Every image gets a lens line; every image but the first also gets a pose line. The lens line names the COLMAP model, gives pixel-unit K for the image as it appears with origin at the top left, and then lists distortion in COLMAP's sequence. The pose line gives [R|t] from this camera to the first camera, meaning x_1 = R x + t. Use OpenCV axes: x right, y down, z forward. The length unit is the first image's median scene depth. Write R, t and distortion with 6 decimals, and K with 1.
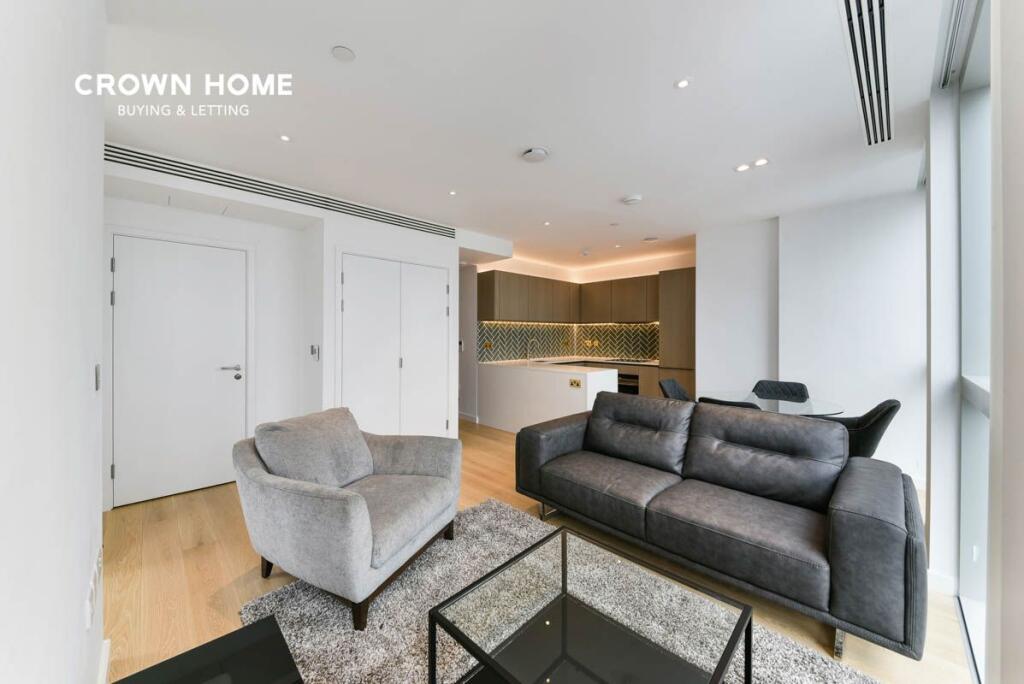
lens RADIAL K [[362.9, 0, 514.4], [0, 362.9, 340.5], [0, 0, 1]] dist [0.002754, -0.000131]
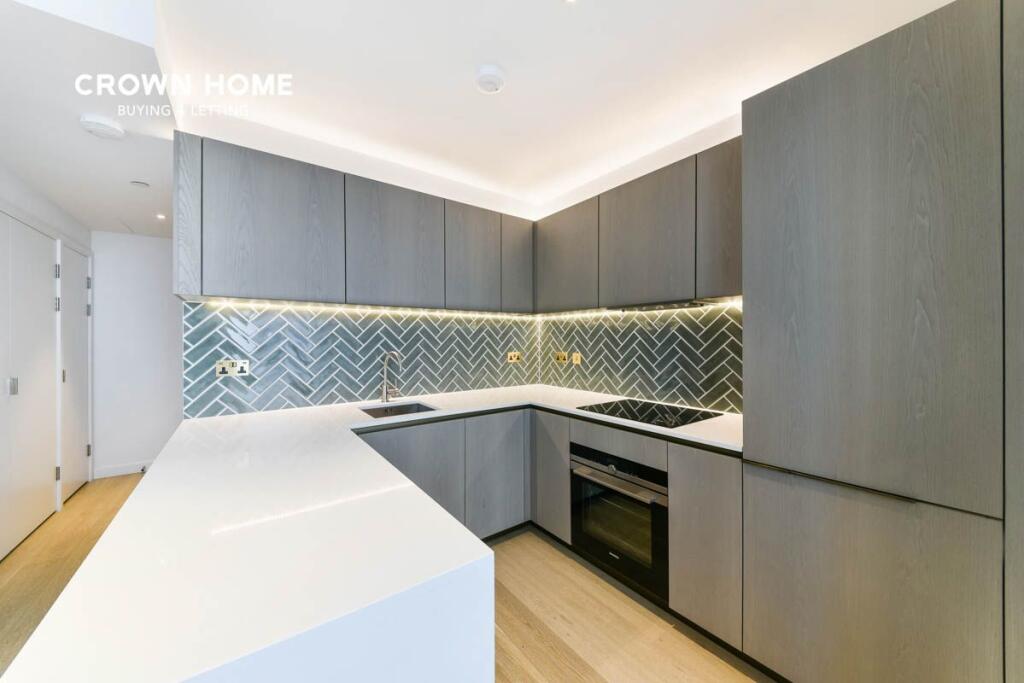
lens RADIAL K [[362.9, 0, 506.7], [0, 362.9, 340.1], [0, 0, 1]] dist [0.002754, -0.000131]
pose [[0.990764, 0.002013, -0.135586, 0.203035], [-0.002919, 0.999975, -0.006487, -0.011729], [0.135570, 0.006823, 0.990744, 0.553670]]
